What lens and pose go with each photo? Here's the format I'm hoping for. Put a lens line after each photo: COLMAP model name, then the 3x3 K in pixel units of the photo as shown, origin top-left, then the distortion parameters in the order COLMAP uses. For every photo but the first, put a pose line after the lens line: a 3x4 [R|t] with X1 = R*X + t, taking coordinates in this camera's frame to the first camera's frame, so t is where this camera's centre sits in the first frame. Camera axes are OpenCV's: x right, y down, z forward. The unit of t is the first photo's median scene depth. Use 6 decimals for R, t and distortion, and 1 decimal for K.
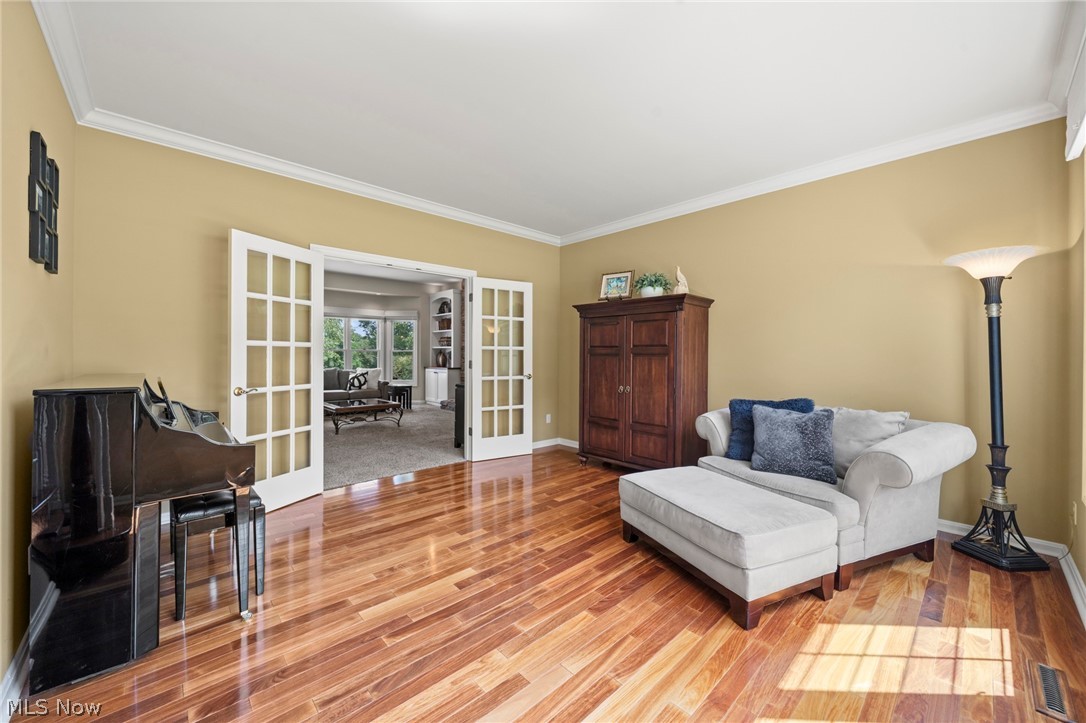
lens RADIAL K [[418.2, 0, 543.0], [0, 418.2, 361.5], [0, 0, 1]] dist [-0.001296, -0.000349]
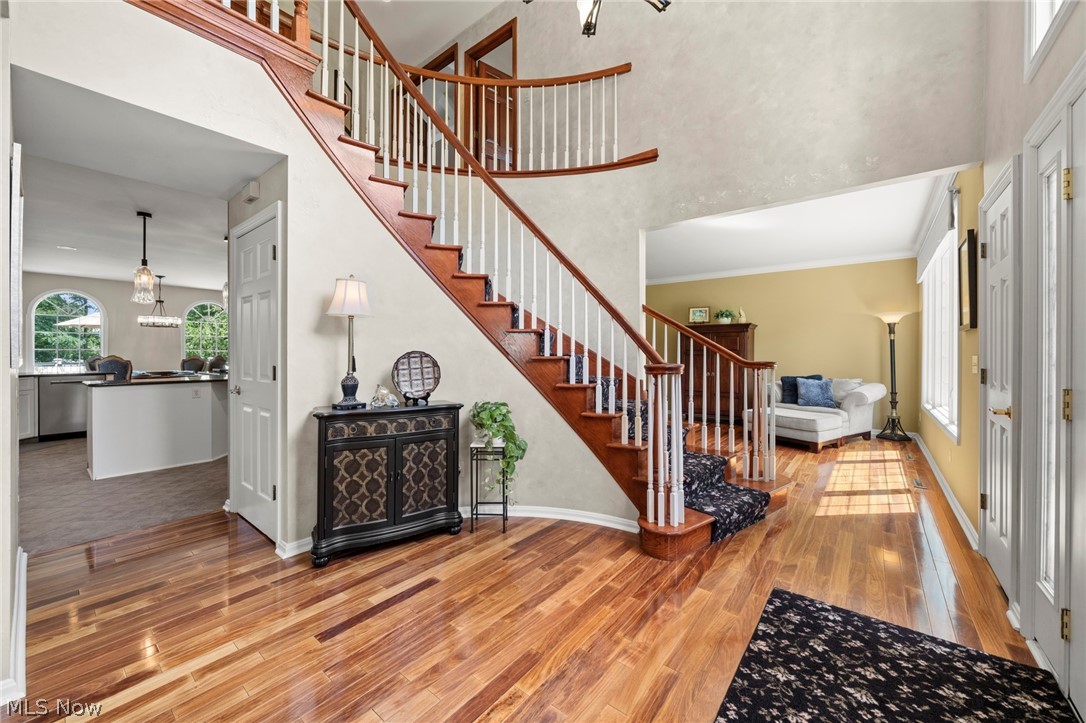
lens RADIAL K [[418.2, 0, 543.0], [0, 418.2, 361.5], [0, 0, 1]] dist [-0.001296, -0.000349]
pose [[0.989537, -0.005378, 0.144180, -0.618957], [0.004558, 0.999972, 0.006016, -0.001121], [-0.144209, -0.005296, 0.989533, -0.537465]]
